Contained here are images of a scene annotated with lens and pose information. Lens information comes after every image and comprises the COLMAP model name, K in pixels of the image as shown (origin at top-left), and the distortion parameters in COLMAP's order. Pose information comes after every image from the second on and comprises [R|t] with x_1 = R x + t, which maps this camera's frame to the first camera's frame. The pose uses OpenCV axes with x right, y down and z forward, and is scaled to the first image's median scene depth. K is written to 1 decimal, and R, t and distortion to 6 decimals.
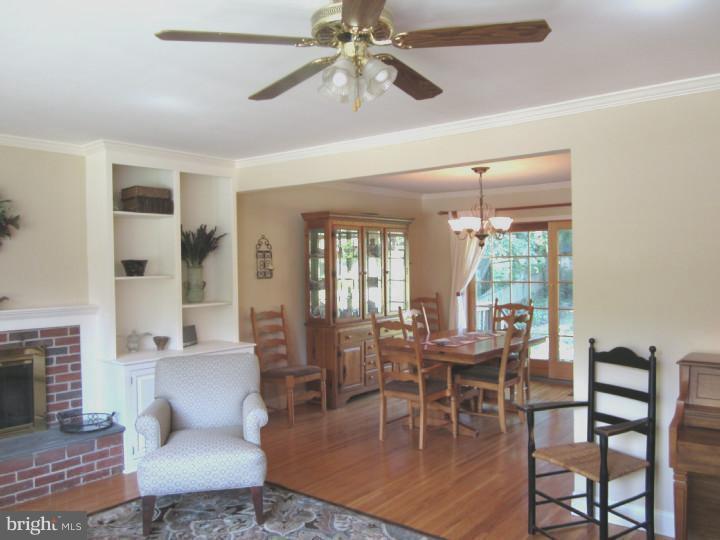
lens RADIAL K [[591.0, 0, 360.2], [0, 591.0, 271.3], [0, 0, 1]] dist [-0.045428, 0.019945]
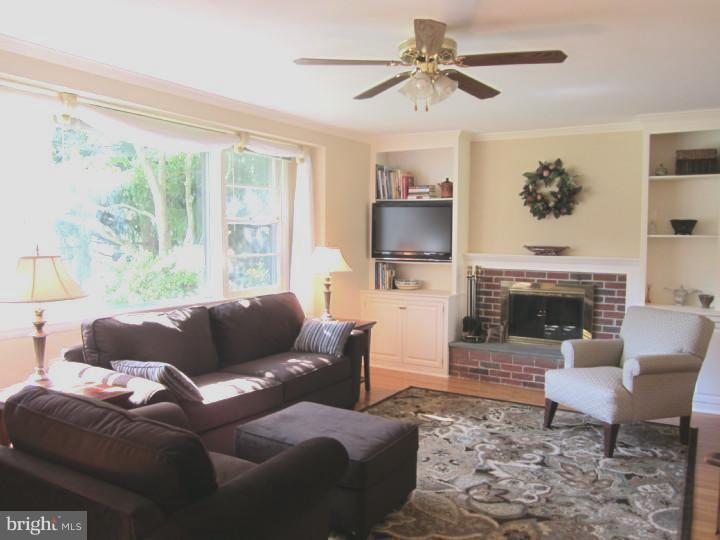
lens RADIAL K [[591.0, 0, 366.3], [0, 591.0, 270.5], [0, 0, 1]] dist [-0.045428, 0.019945]
pose [[0.145029, 0.075702, -0.986527, 0.580302], [-0.018353, 0.997103, 0.073816, 0.005011], [0.989257, 0.007400, 0.145999, 0.271842]]
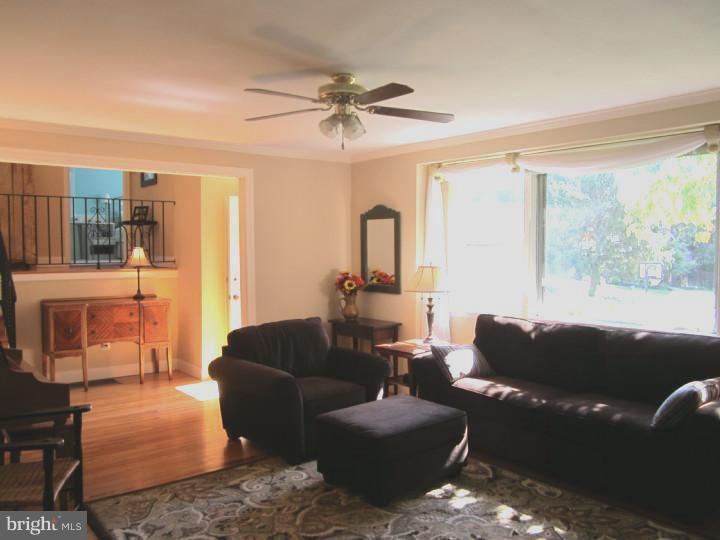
lens RADIAL K [[591.0, 0, 364.3], [0, 591.0, 269.5], [0, 0, 1]] dist [-0.045428, 0.019945]
pose [[-0.978848, -0.005522, 0.204515, -0.433135], [0.008458, 0.997689, 0.067421, -0.026746], [-0.204415, 0.067724, -0.976539, 1.298259]]
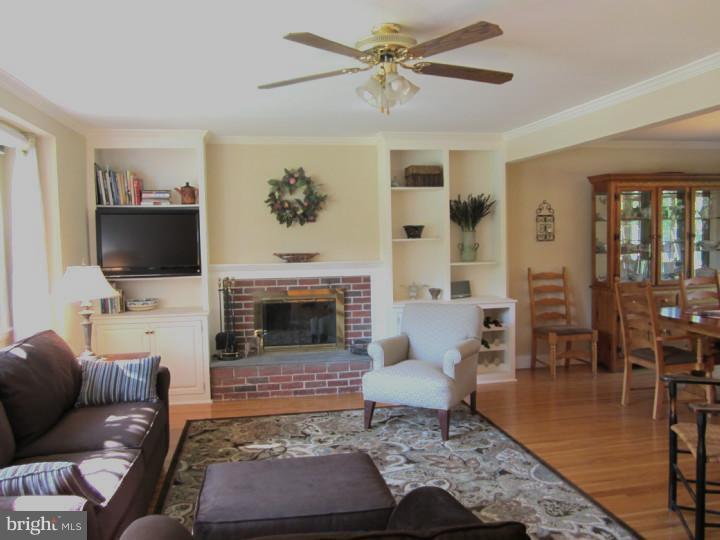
lens RADIAL K [[591.0, 0, 363.0], [0, 591.0, 271.1], [0, 0, 1]] dist [-0.045428, 0.019945]
pose [[0.763891, 0.038700, -0.644183, 0.339260], [0.002586, 0.998009, 0.063023, -0.001999], [0.645340, -0.049808, 0.762270, -0.026377]]
